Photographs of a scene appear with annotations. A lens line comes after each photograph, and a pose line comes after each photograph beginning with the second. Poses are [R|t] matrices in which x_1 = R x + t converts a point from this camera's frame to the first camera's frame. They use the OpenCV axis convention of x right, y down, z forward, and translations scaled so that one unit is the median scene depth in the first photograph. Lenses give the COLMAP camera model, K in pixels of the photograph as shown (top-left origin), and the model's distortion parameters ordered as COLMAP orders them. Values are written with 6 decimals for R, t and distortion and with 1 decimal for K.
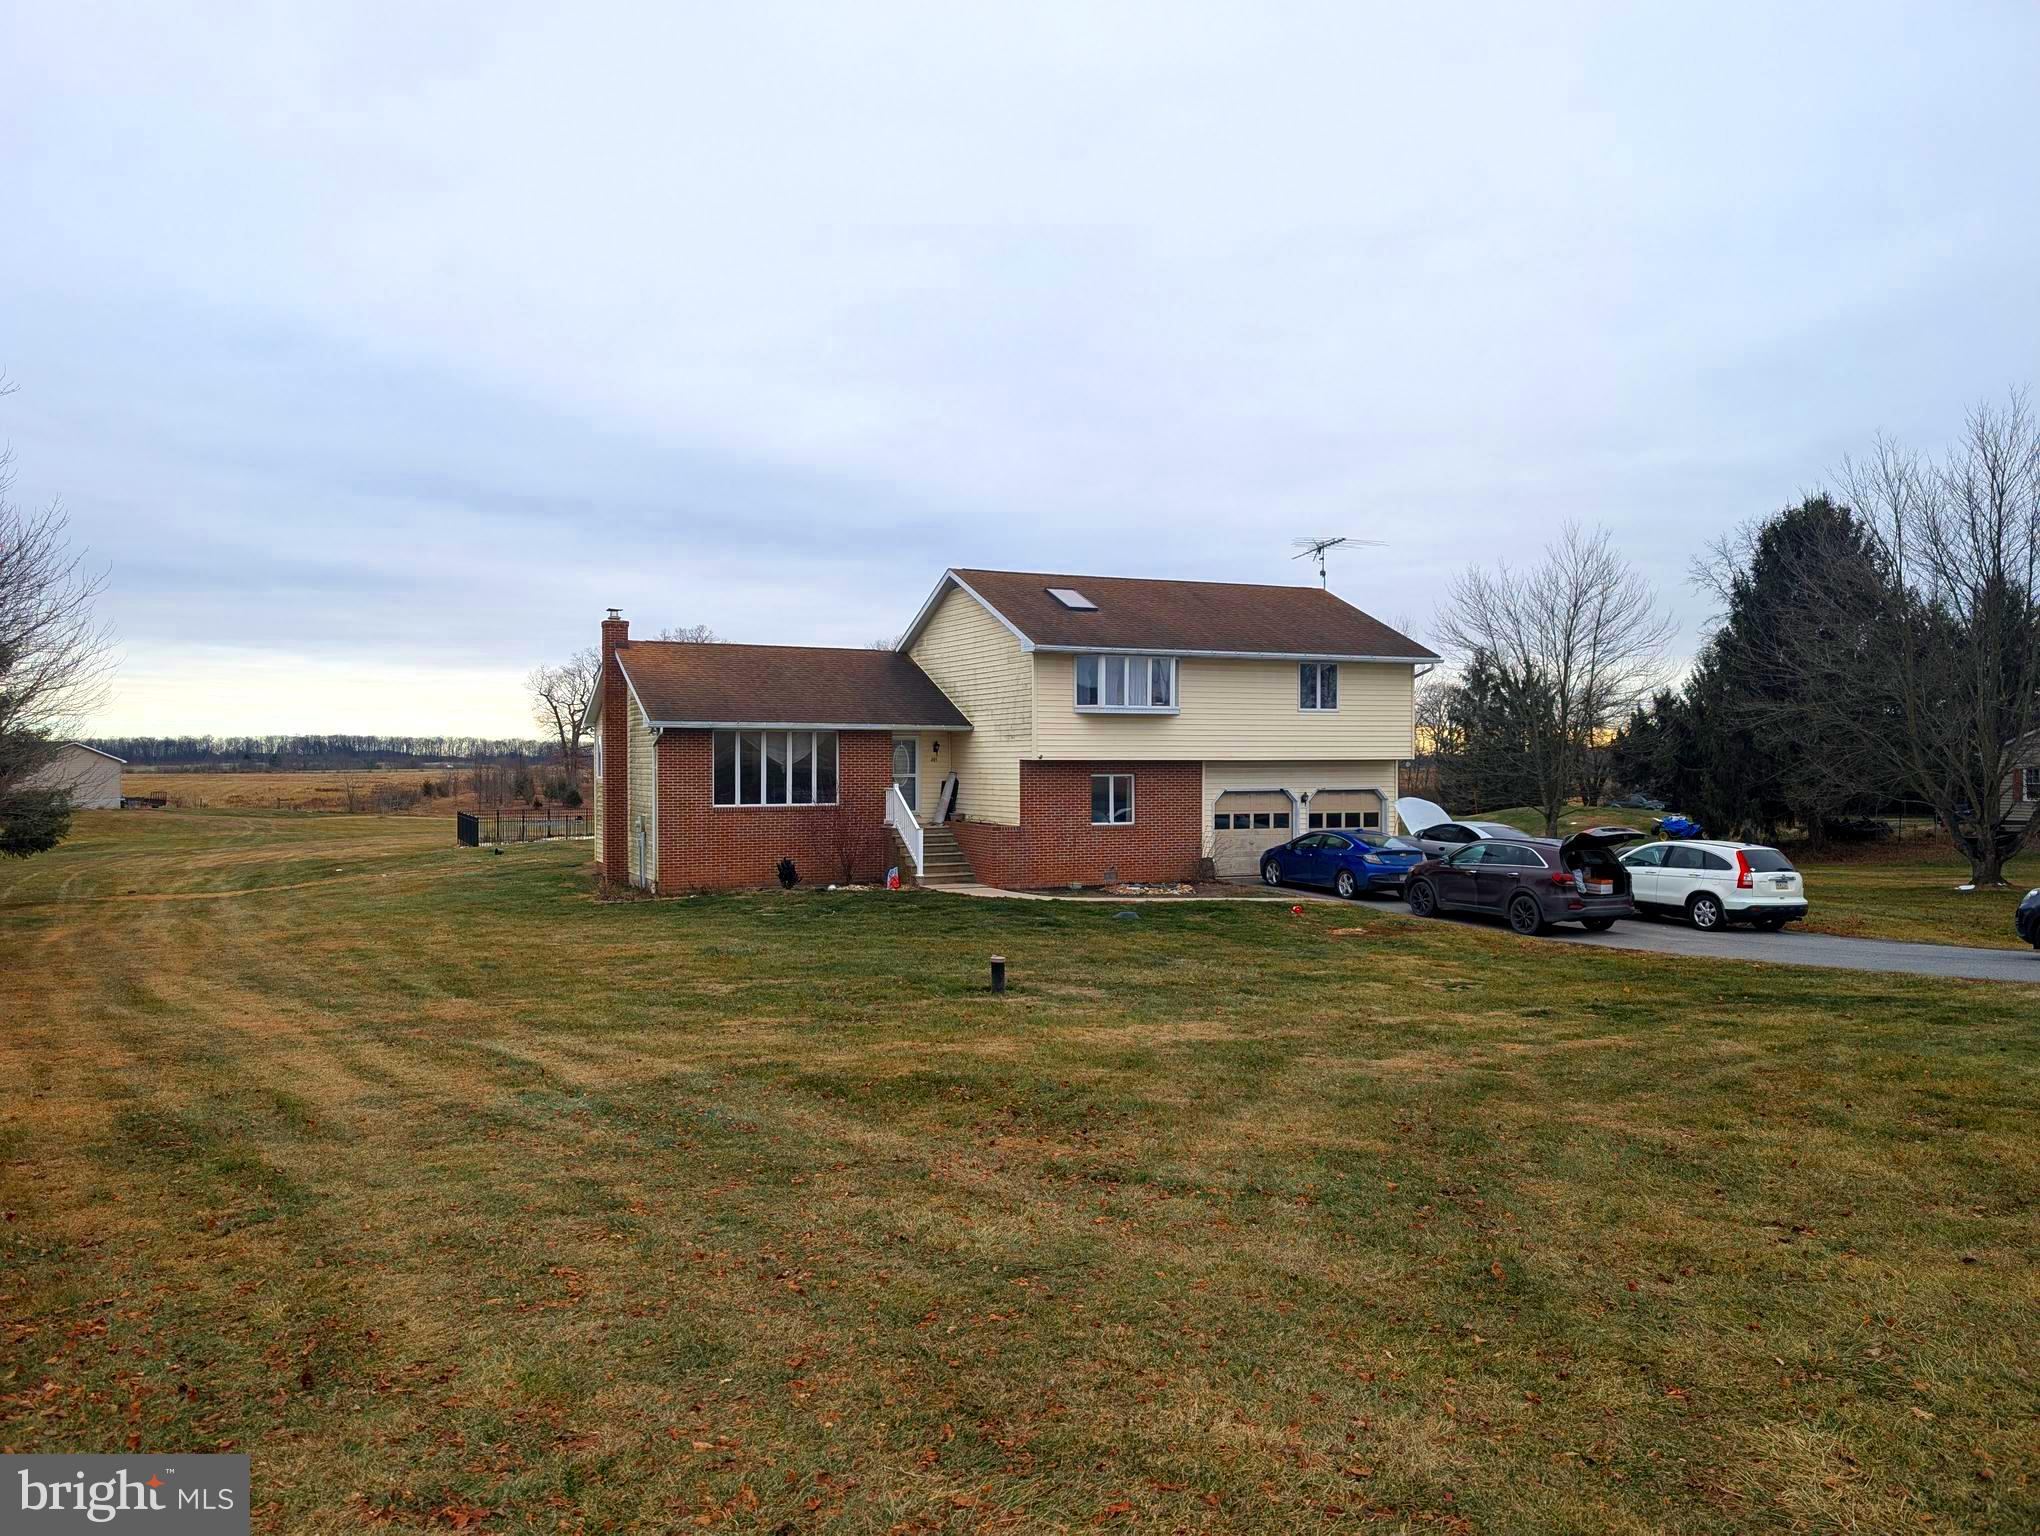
lens RADIAL K [[1420.6, 0, 1023.9], [0, 1420.6, 762.9], [0, 0, 1]] dist [-0.005041, 0.000108]
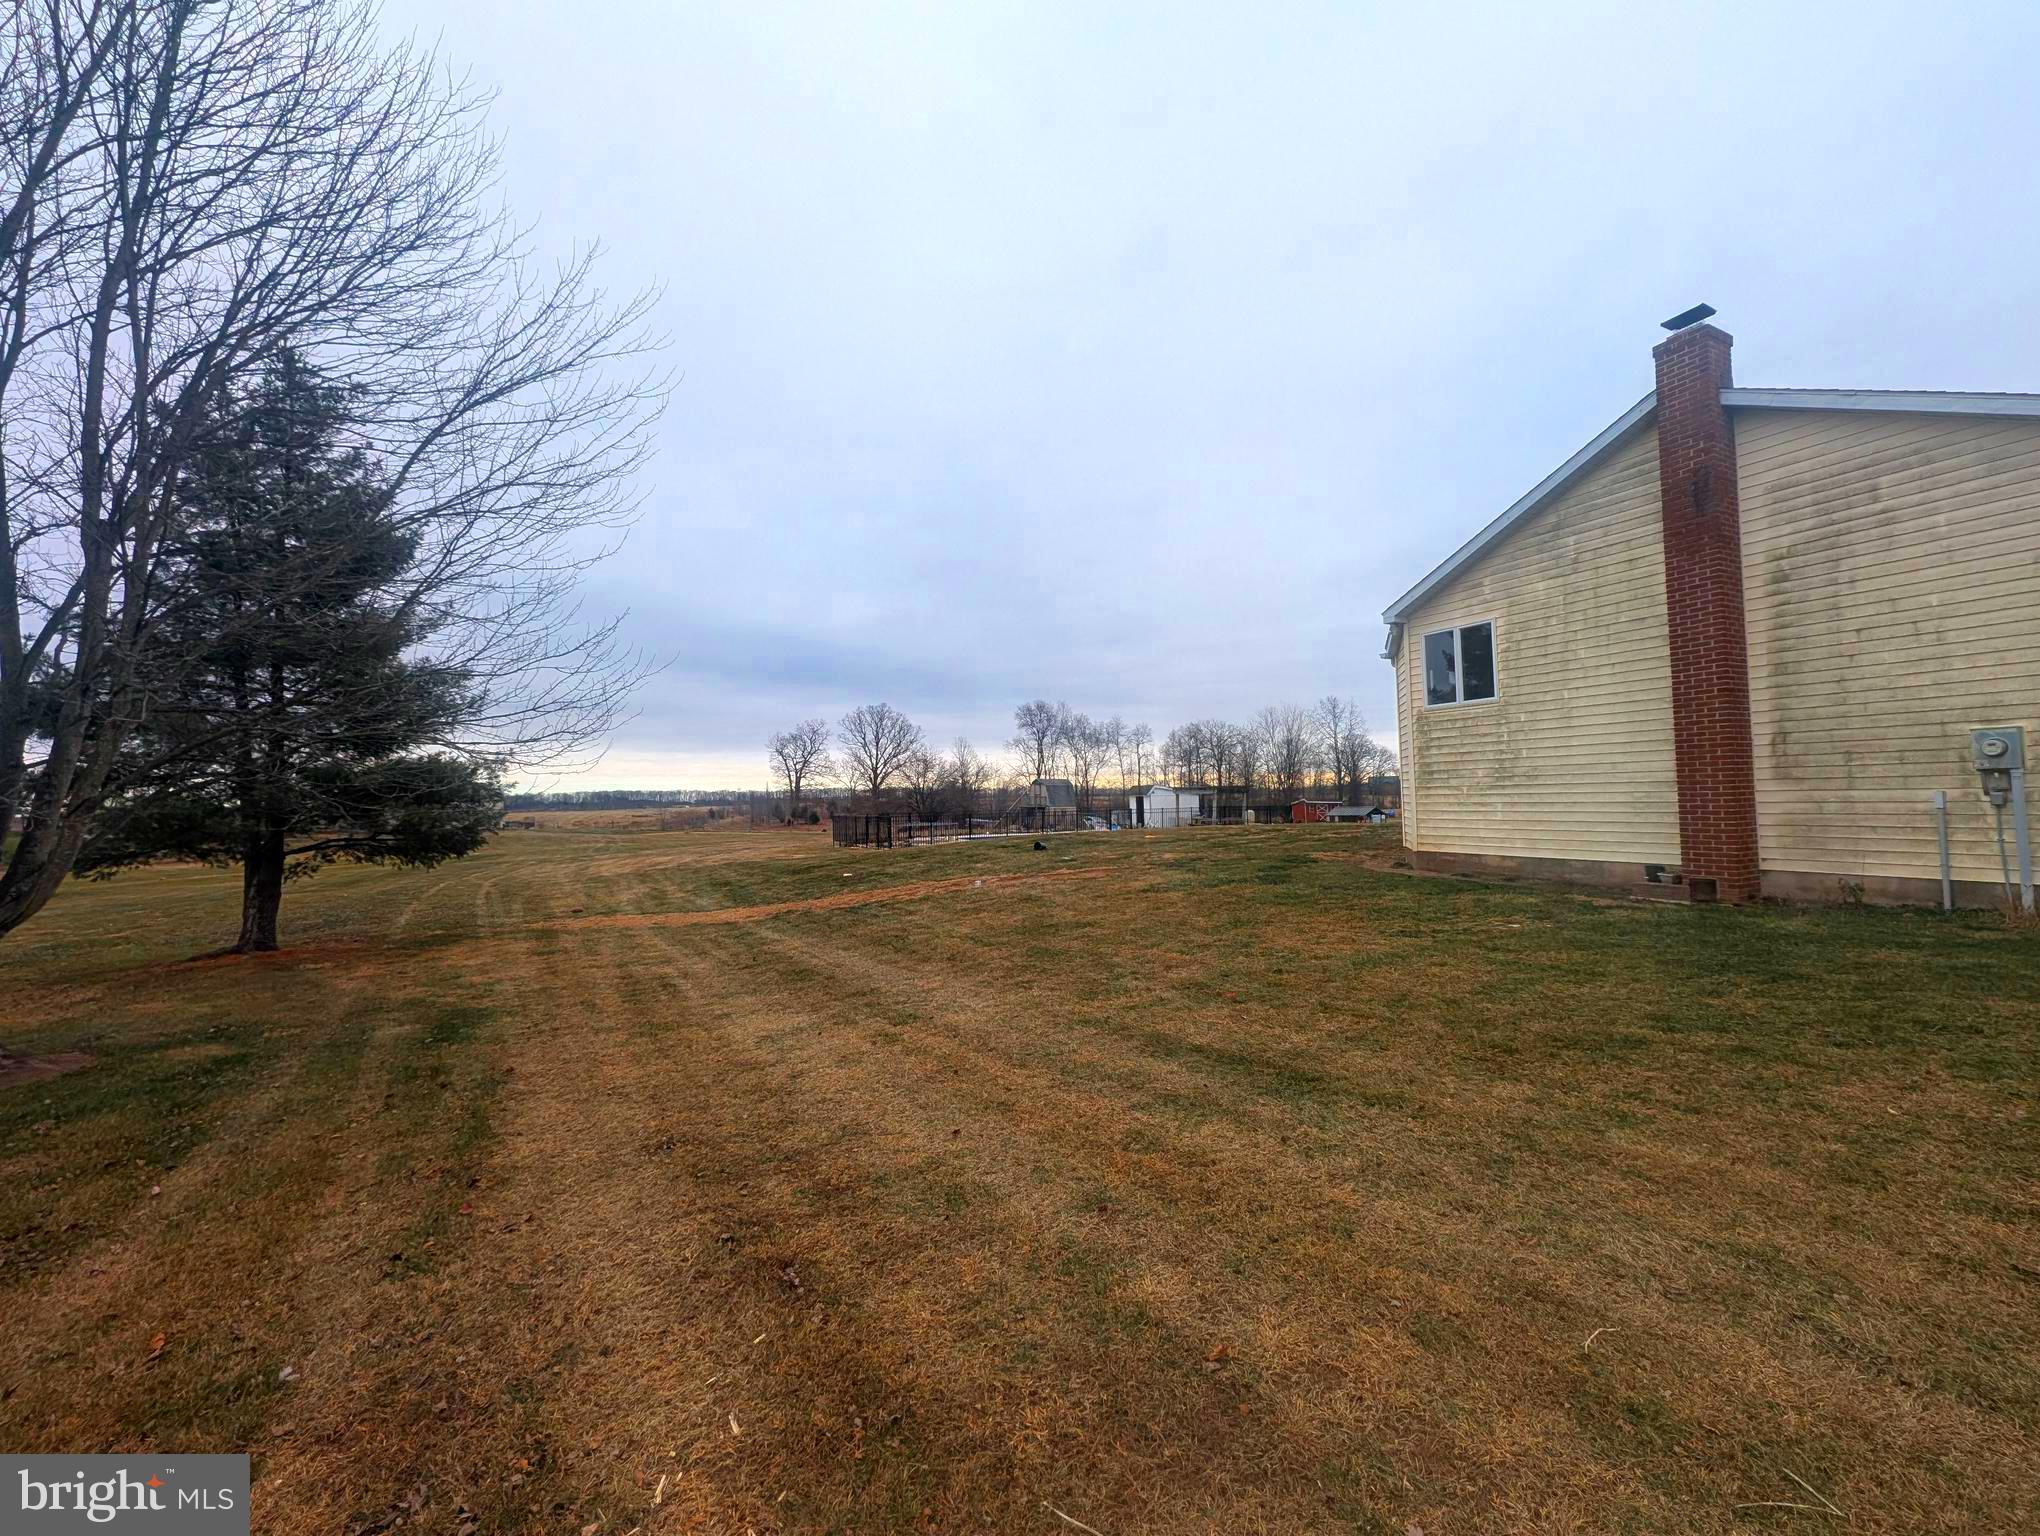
lens RADIAL K [[818.3, 0, 1016.5], [0, 818.3, 772.1], [0, 0, 1]] dist [-0.000918, 0.000006]
pose [[0.999791, -0.019463, 0.006269, -0.092086], [0.019666, 0.999225, -0.034102, 0.008668], [-0.005600, 0.034218, 0.999399, 0.130936]]
